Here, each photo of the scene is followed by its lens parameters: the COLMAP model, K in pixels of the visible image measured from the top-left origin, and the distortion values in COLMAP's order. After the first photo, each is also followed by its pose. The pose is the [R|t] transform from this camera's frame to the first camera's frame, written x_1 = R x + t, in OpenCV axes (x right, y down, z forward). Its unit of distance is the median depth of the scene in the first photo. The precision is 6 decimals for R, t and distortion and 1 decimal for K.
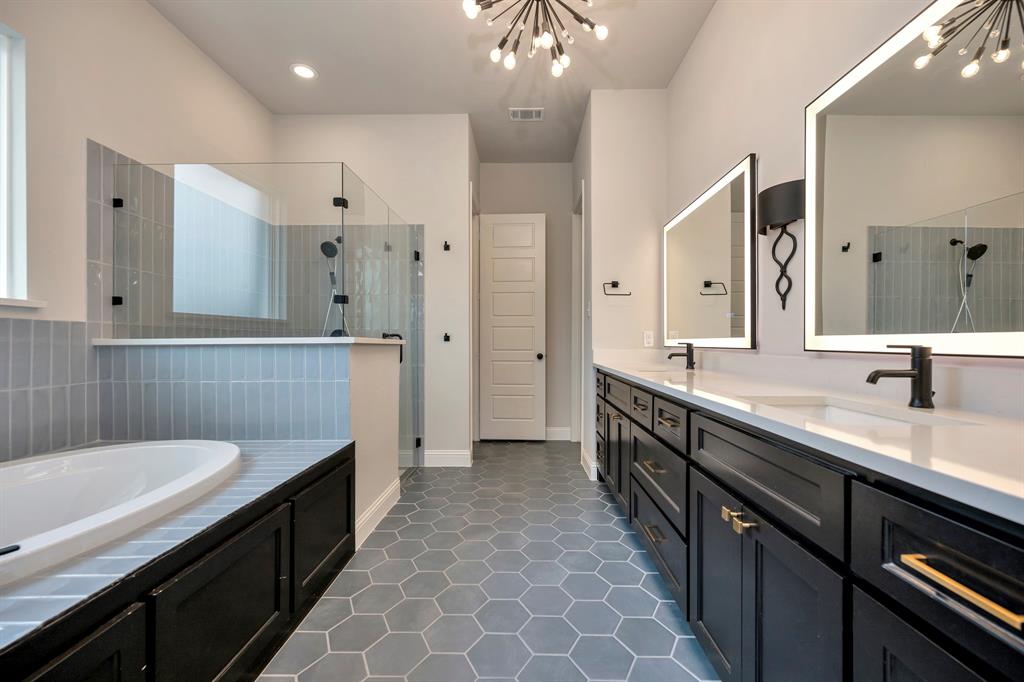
lens RADIAL K [[418.3, 0, 515.2], [0, 418.3, 340.9], [0, 0, 1]] dist [-0.008765, -0.000219]
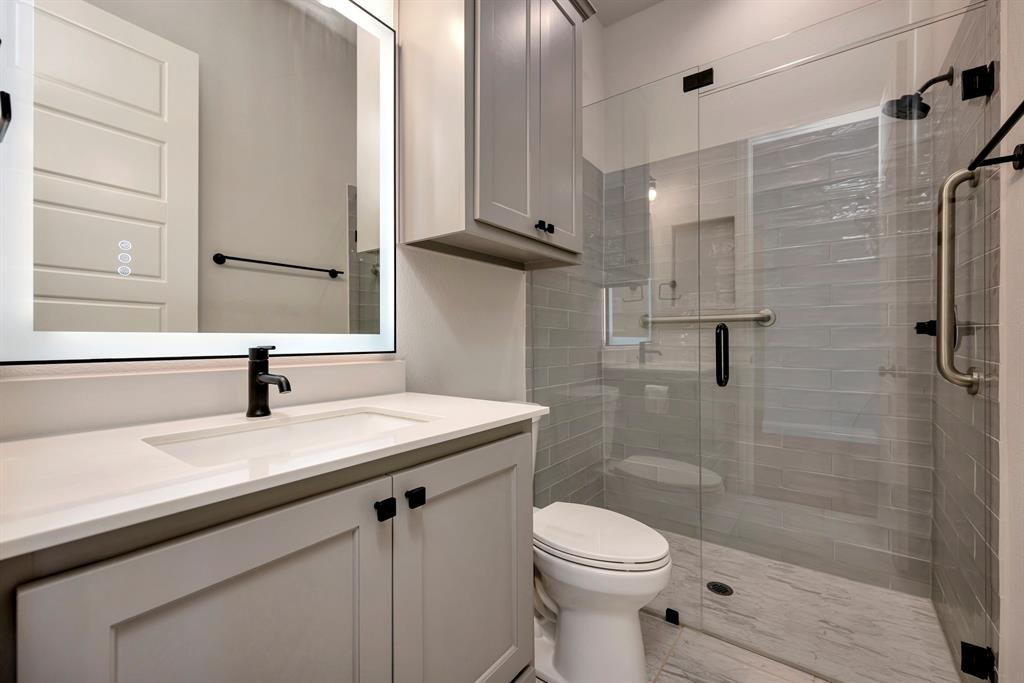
lens RADIAL K [[418.3, 0, 513.9], [0, 418.3, 341.3], [0, 0, 1]] dist [-0.008765, -0.000219]
pose [[-0.809211, 0.005336, 0.587494, 0.040491], [0.007221, 0.999974, 0.000863, 0.002749], [-0.587474, 0.004941, -0.809228, 1.342231]]
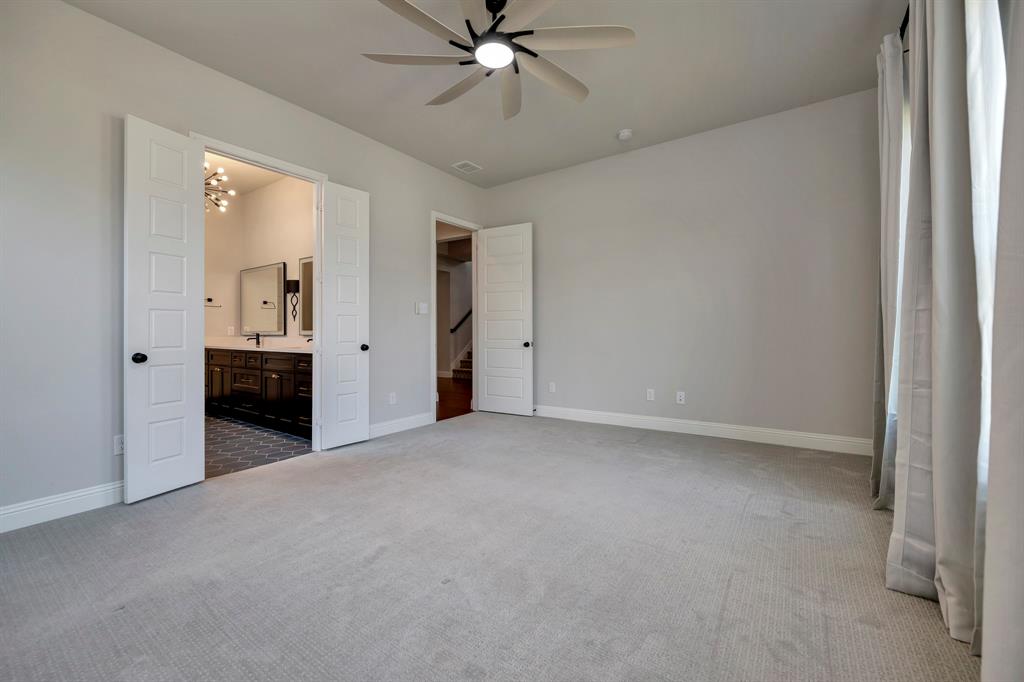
lens RADIAL K [[418.3, 0, 512.1], [0, 418.3, 335.5], [0, 0, 1]] dist [-0.008765, -0.000219]
pose [[0.557458, -0.002190, 0.830202, -0.939843], [0.002328, 0.999997, 0.001075, 0.026504], [-0.830202, 0.001334, 0.557462, -1.908253]]
